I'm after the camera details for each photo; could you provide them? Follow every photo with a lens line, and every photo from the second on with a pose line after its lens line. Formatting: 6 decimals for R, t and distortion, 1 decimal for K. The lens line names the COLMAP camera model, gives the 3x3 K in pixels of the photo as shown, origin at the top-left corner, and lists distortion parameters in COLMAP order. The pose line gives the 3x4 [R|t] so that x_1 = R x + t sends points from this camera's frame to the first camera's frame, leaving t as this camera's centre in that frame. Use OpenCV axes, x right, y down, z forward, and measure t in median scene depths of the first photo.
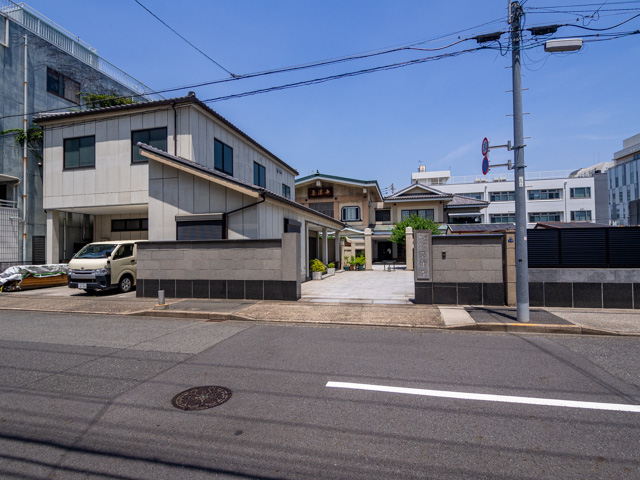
lens RADIAL K [[336.0, 0, 320.0], [0, 336.0, 240.0], [0, 0, 1]] dist [-0.001132, -0.000834]
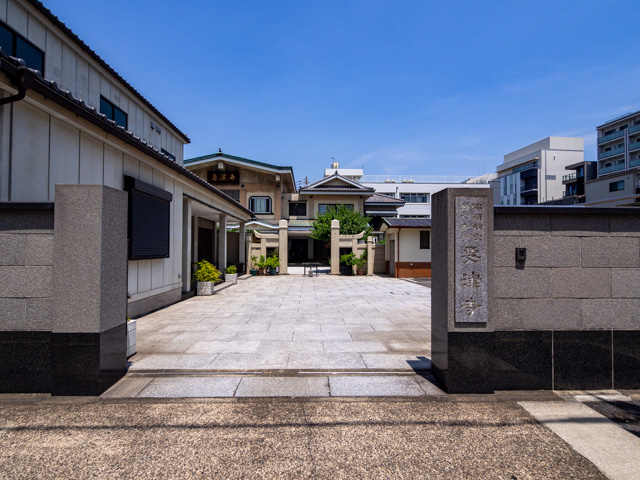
lens RADIAL K [[336.0, 0, 320.0], [0, 336.0, 240.0], [0, 0, 1]] dist [-0.001132, -0.000834]
pose [[0.962689, 0.021770, 0.269733, 0.015509], [-0.022244, 0.999752, -0.001298, 0.009467], [-0.269695, -0.004750, 0.962934, 0.216961]]
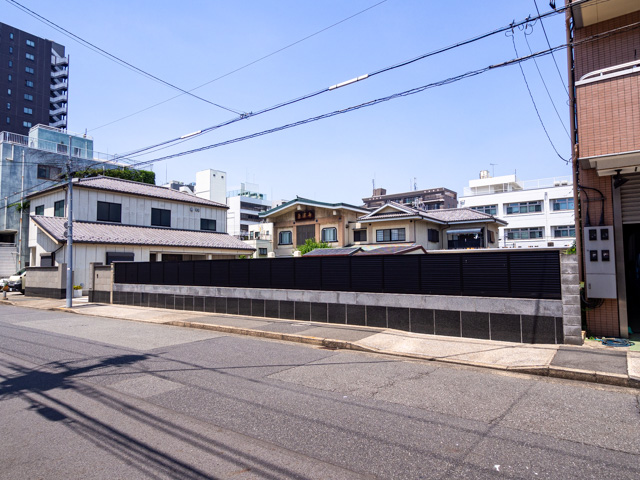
lens RADIAL K [[388.7, 0, 320.0], [0, 388.7, 240.0], [0, 0, 1]] dist [0.000909, 0.000100]
pose [[0.926805, -0.022594, -0.374862, 0.732725], [0.007307, 0.999084, -0.042152, -0.017467], [0.375471, 0.036328, 0.926122, -0.170293]]
